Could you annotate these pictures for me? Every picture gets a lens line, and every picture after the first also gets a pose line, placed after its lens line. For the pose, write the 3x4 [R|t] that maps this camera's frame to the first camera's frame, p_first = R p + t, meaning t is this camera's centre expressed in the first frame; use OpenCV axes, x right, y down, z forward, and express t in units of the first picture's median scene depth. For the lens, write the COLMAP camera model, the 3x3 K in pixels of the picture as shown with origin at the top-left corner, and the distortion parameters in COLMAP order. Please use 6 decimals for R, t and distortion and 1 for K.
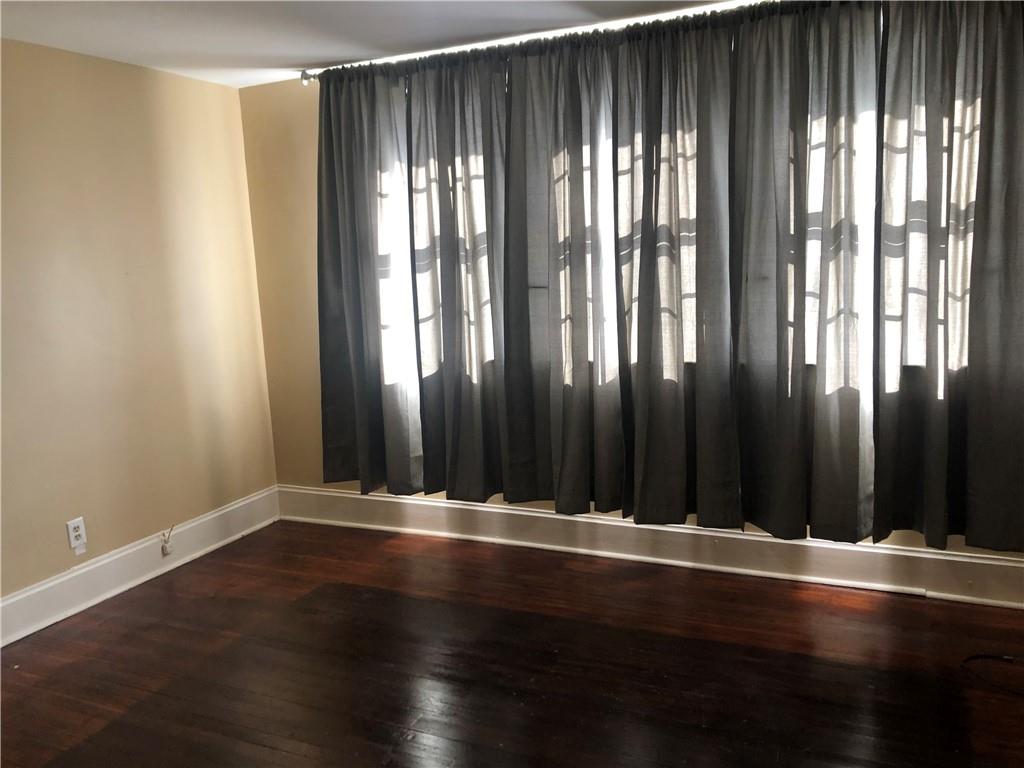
lens RADIAL K [[852.6, 0, 526.4], [0, 852.6, 378.4], [0, 0, 1]] dist [0.071685, -0.057177]
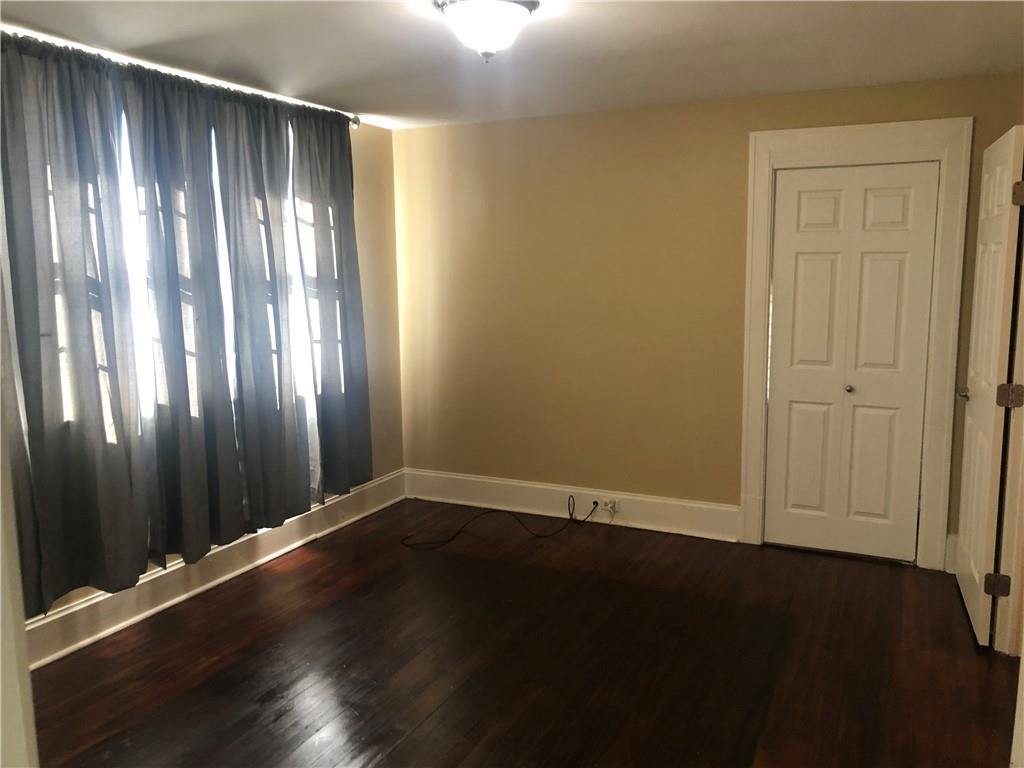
lens RADIAL K [[852.6, 0, 526.4], [0, 852.6, 378.4], [0, 0, 1]] dist [0.071685, -0.057177]
pose [[-0.000653, -0.095821, 0.995398, -0.861407], [0.148100, 0.984412, 0.094861, -0.082751], [-0.988972, 0.147481, 0.013548, 0.575031]]
